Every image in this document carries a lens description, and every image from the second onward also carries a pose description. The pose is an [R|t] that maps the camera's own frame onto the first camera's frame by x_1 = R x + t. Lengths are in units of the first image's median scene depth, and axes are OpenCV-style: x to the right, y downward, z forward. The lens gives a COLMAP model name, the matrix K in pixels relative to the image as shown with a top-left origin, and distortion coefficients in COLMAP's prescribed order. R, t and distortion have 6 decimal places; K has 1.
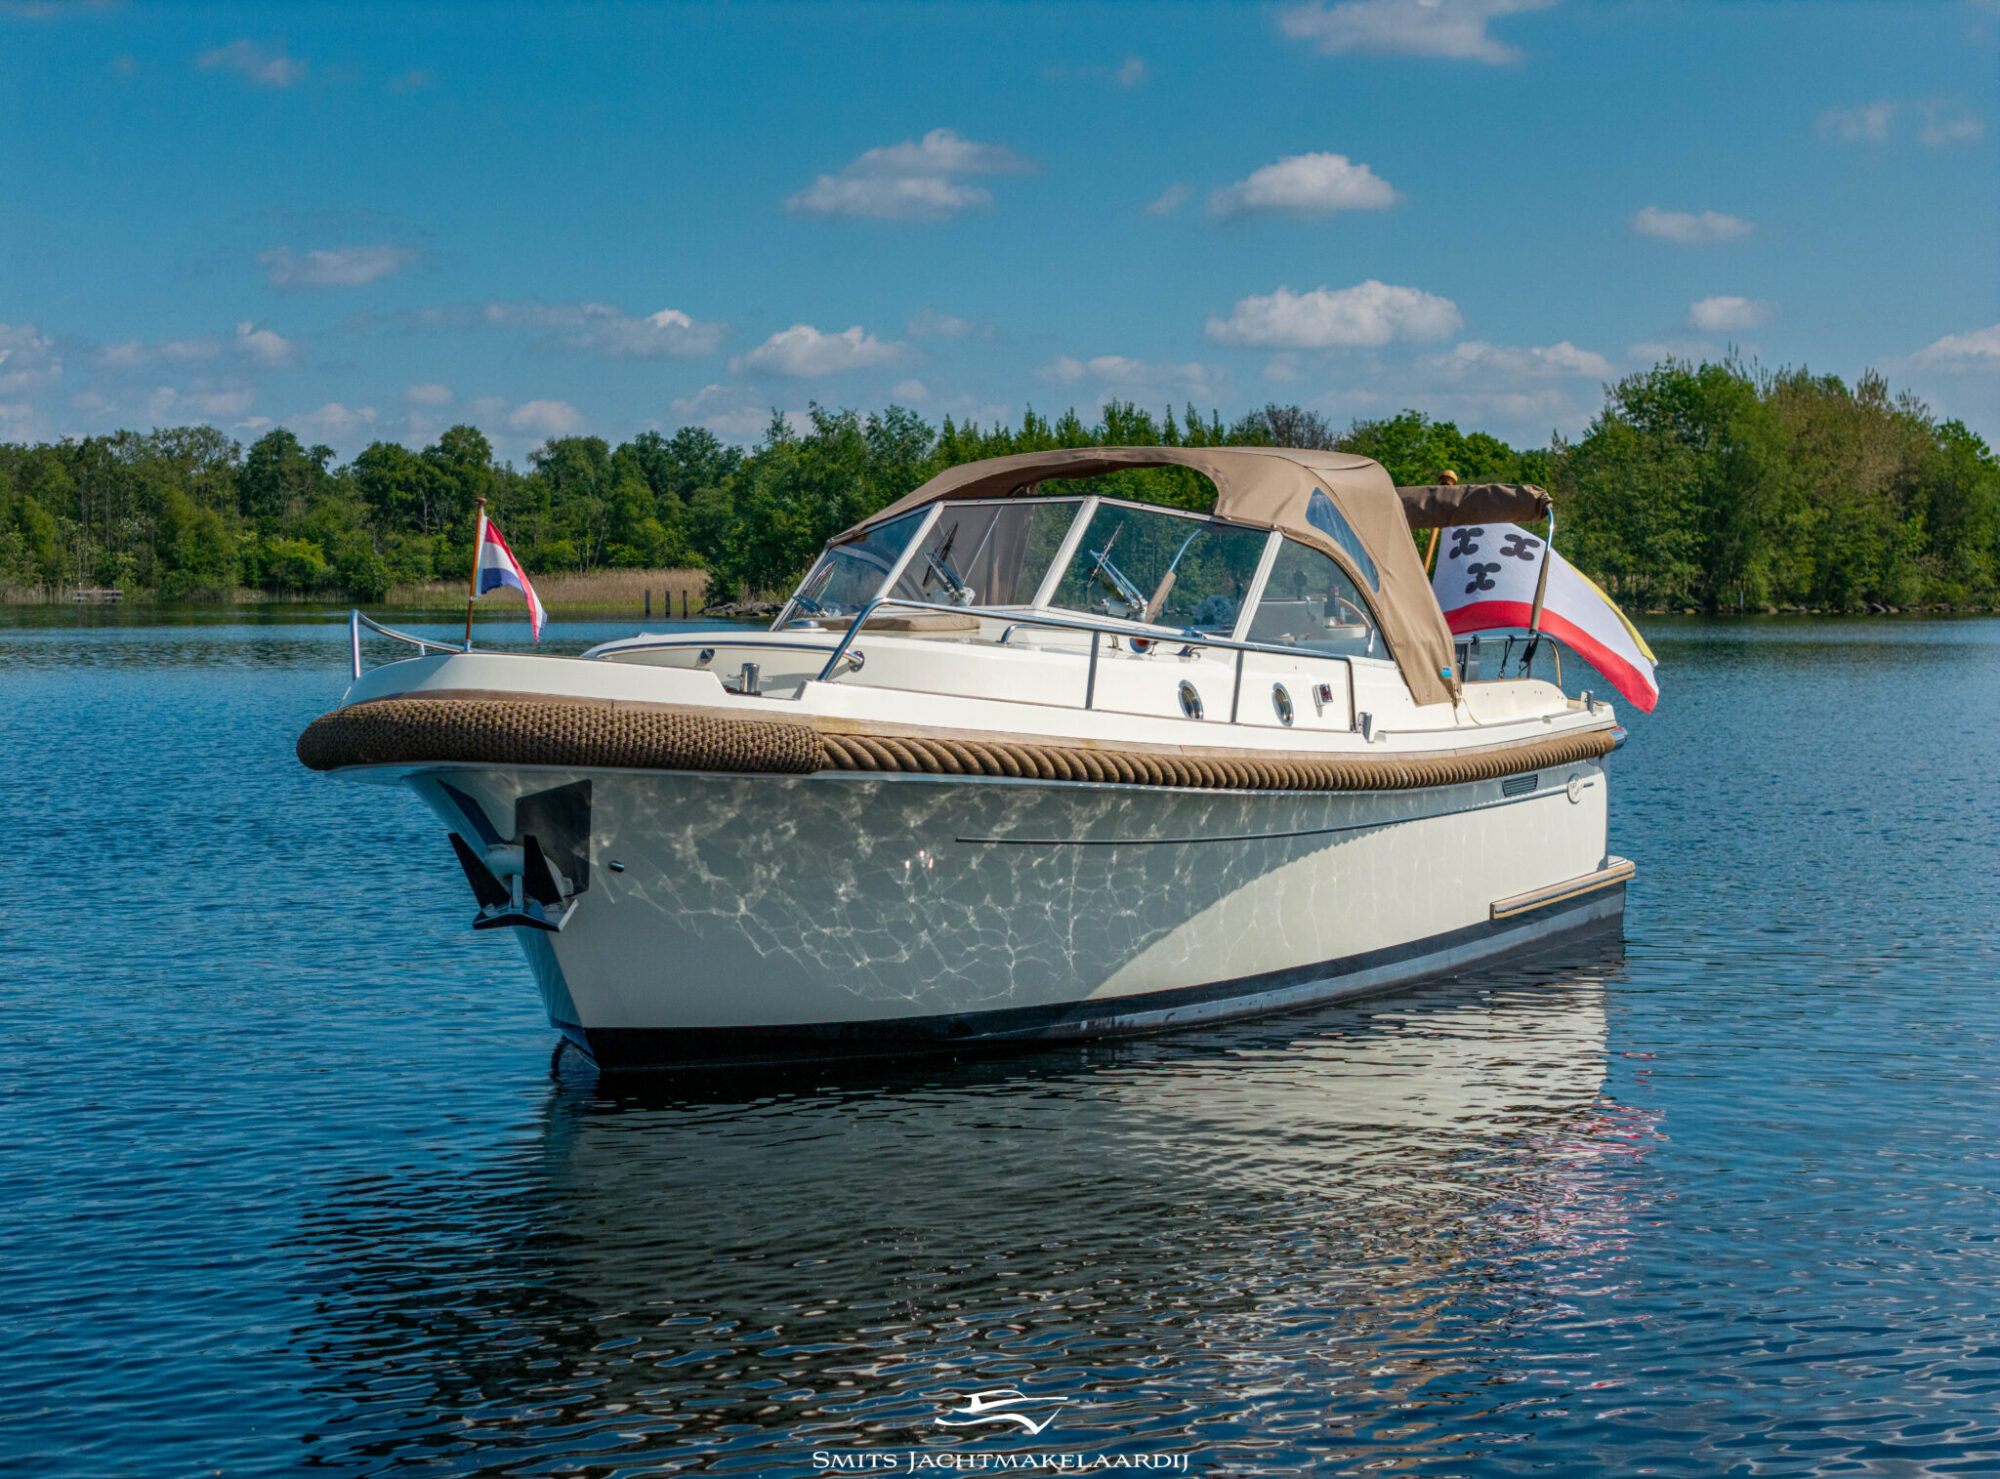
lens RADIAL K [[4066.3, 0, 1000.0], [0, 4066.3, 739.5], [0, 0, 1]] dist [-0.255252, -0.053814]
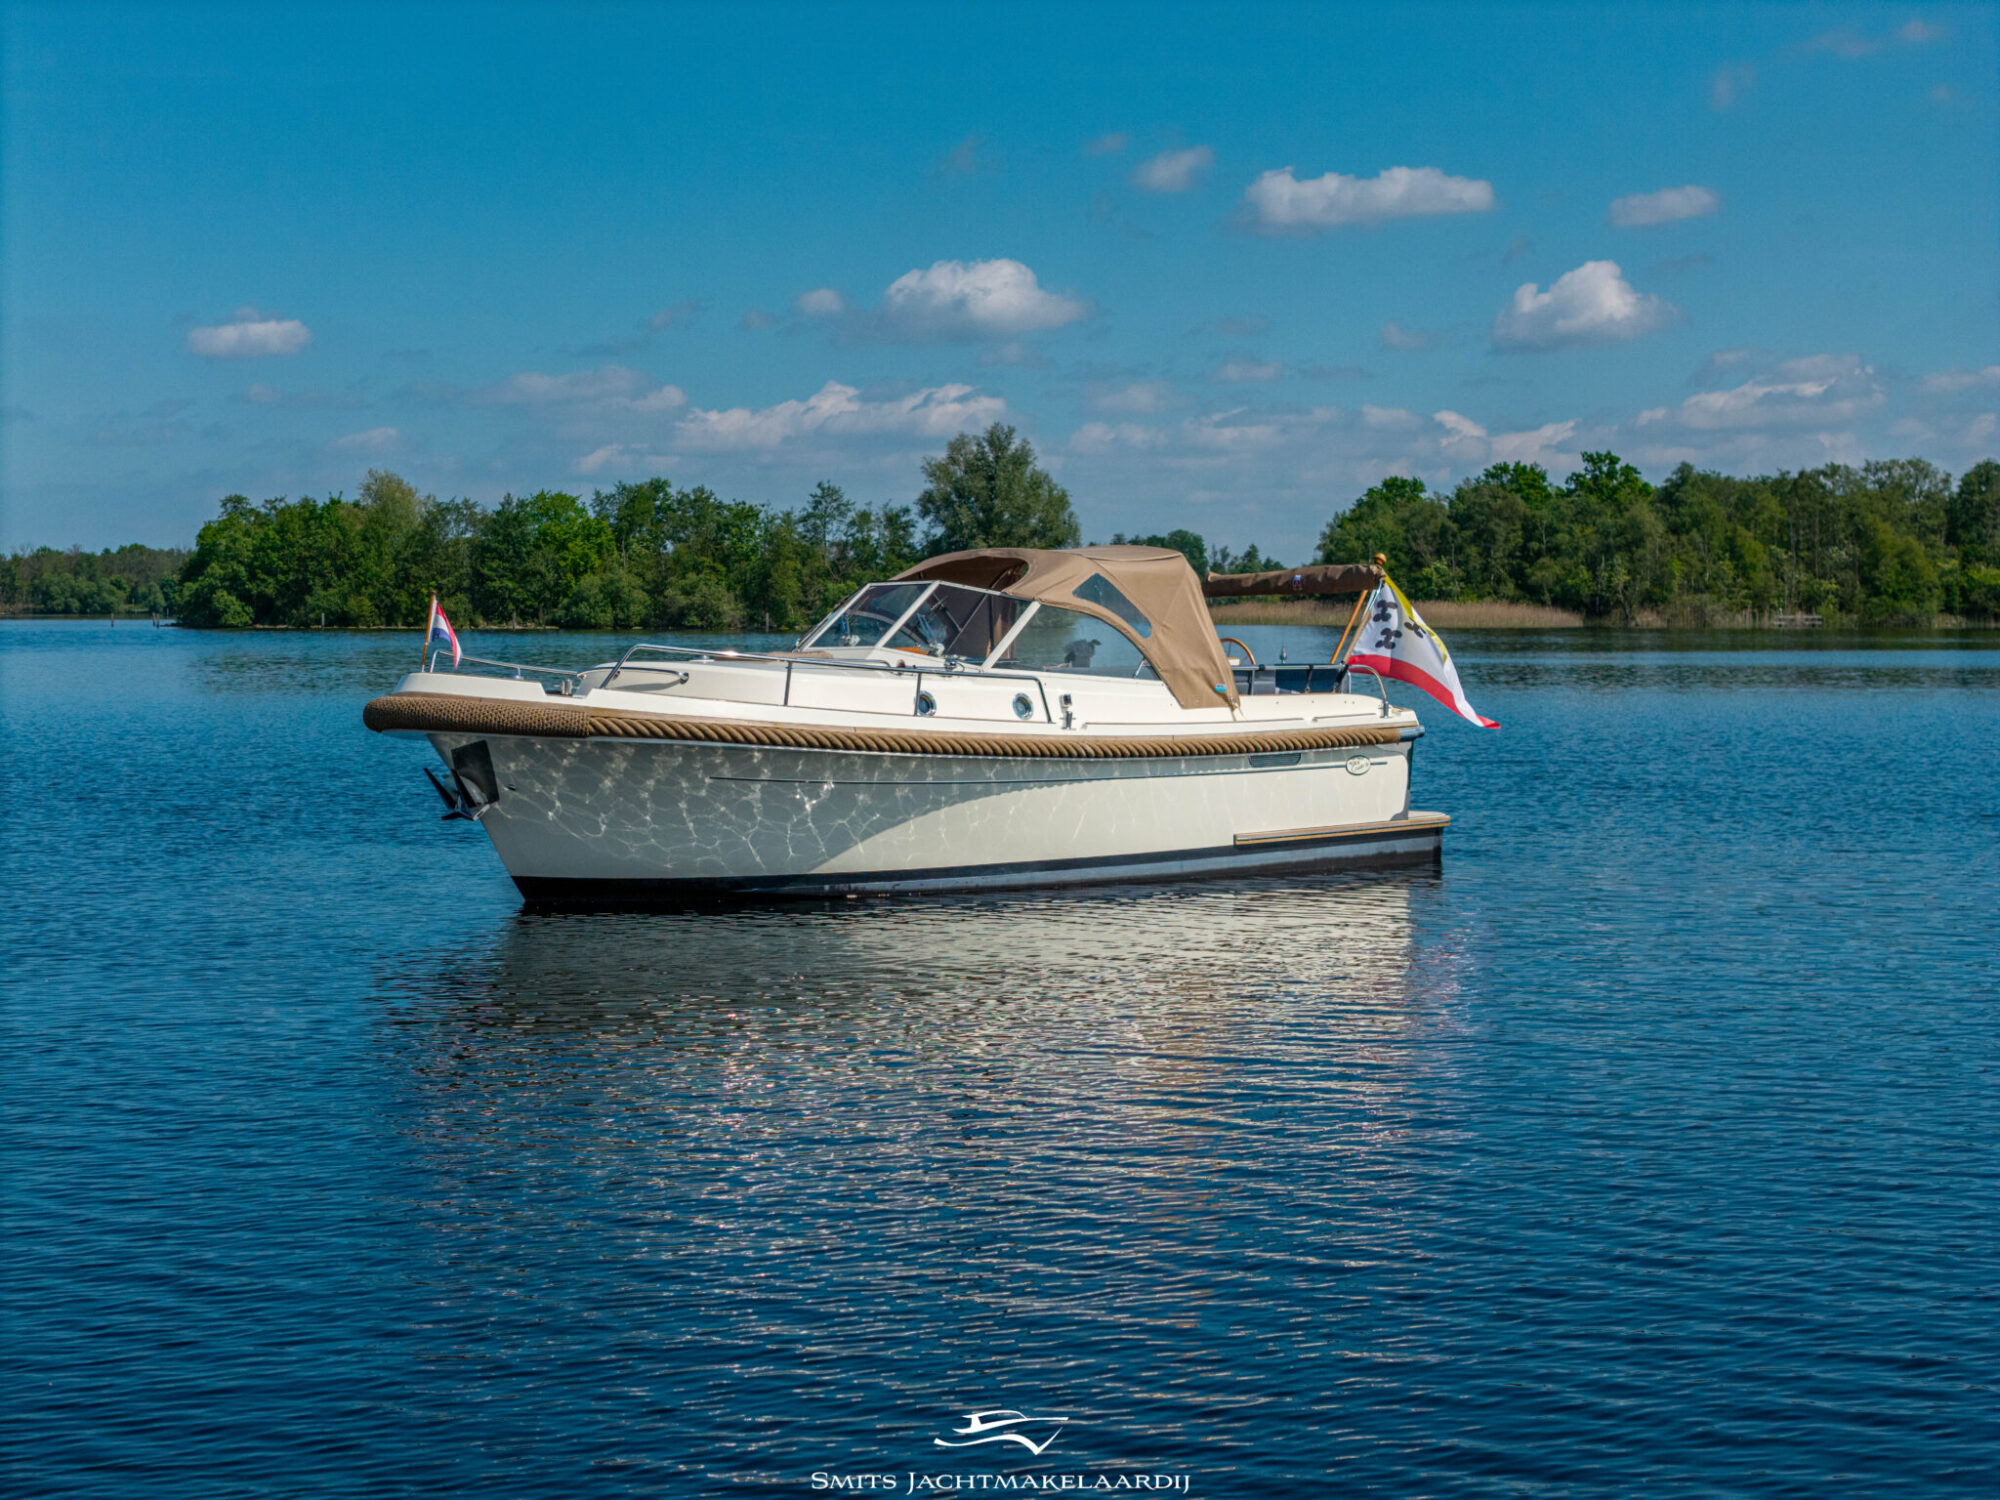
lens RADIAL K [[4163.1, 0, 1000.0], [0, 4163.1, 750.0], [0, 0, 1]] dist [-0.145371, -0.162906]
pose [[0.884266, 0.012573, -0.466814, 0.095681], [-0.014276, 0.999898, -0.000112, 0.001080], [0.466765, 0.006763, 0.884356, -0.056907]]
